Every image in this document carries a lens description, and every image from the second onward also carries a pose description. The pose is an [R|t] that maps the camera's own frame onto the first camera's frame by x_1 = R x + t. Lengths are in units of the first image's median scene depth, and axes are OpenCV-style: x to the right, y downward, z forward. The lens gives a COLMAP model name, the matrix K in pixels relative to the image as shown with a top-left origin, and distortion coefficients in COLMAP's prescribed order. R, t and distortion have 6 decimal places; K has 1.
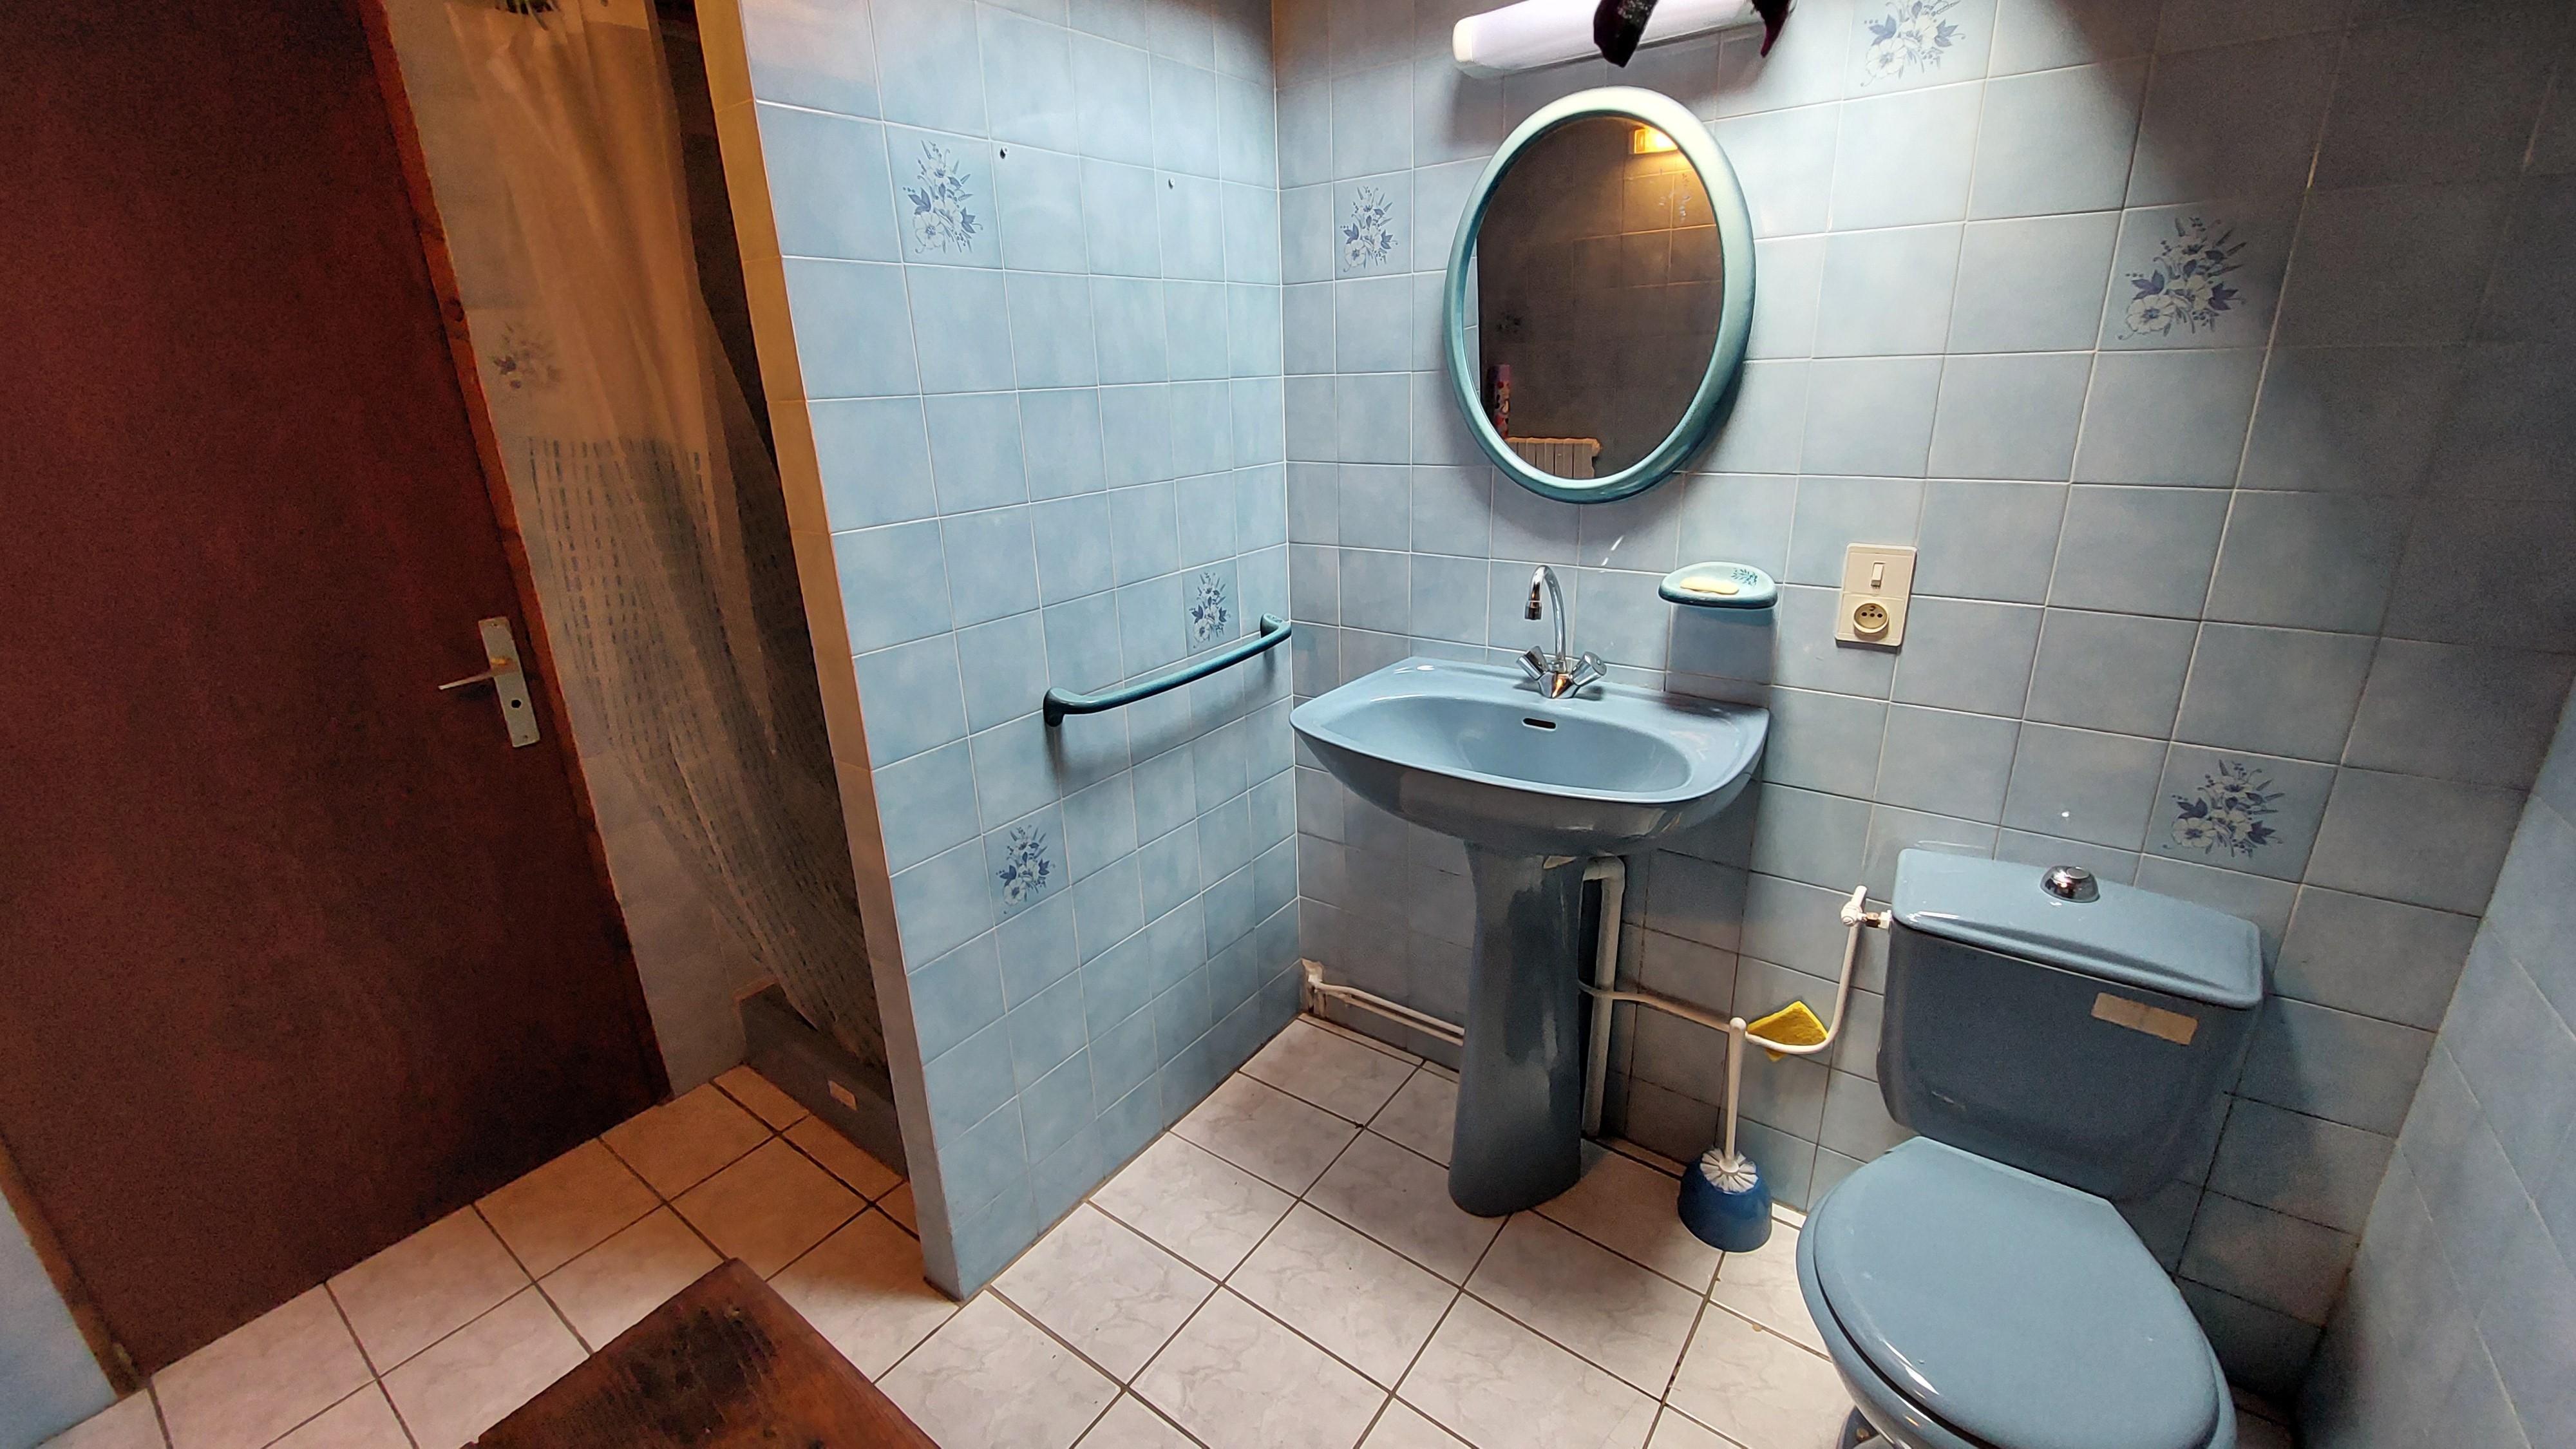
lens RADIAL K [[1023.0, 0, 1287.1], [0, 1023.0, 721.0], [0, 0, 1]] dist [-0.010306, -0.001122]
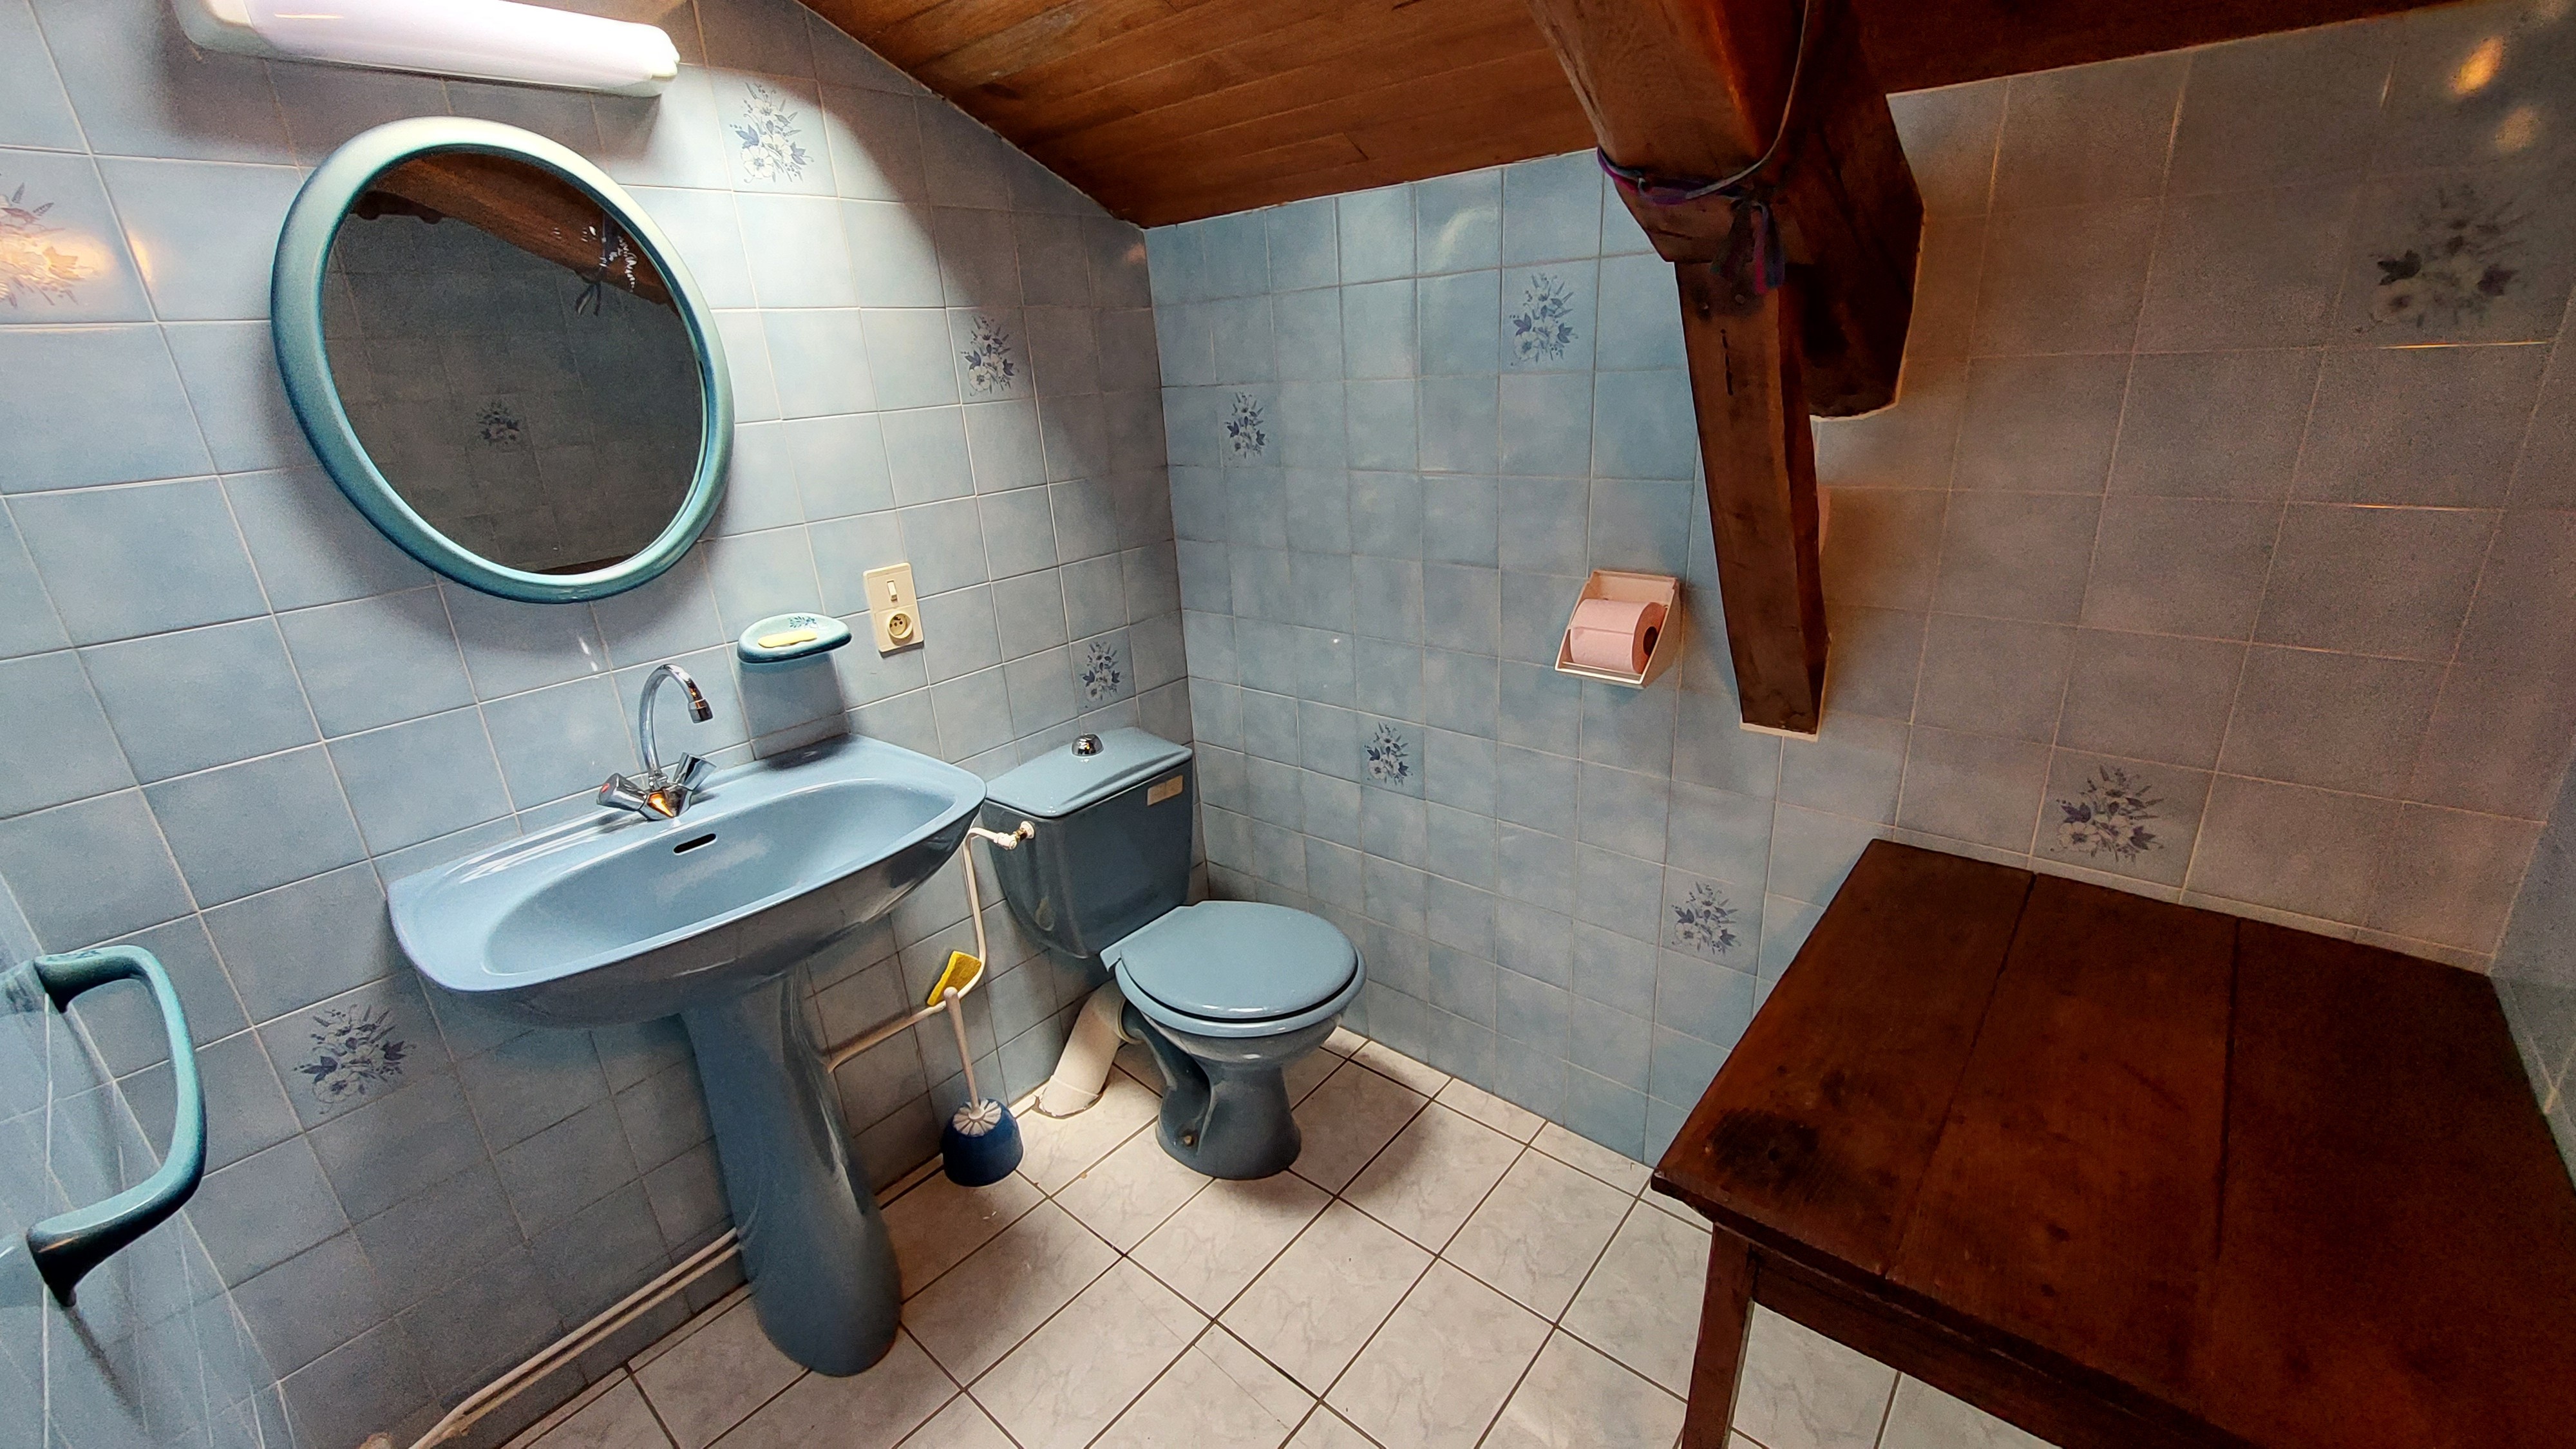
lens RADIAL K [[1023.0, 0, 1285.4], [0, 1023.0, 722.7], [0, 0, 1]] dist [-0.010306, -0.001122]
pose [[0.061405, -0.314316, 0.947330, -0.550997], [0.372949, 0.887600, 0.270324, -0.146570], [-0.925818, 0.336707, 0.171727, 0.381385]]
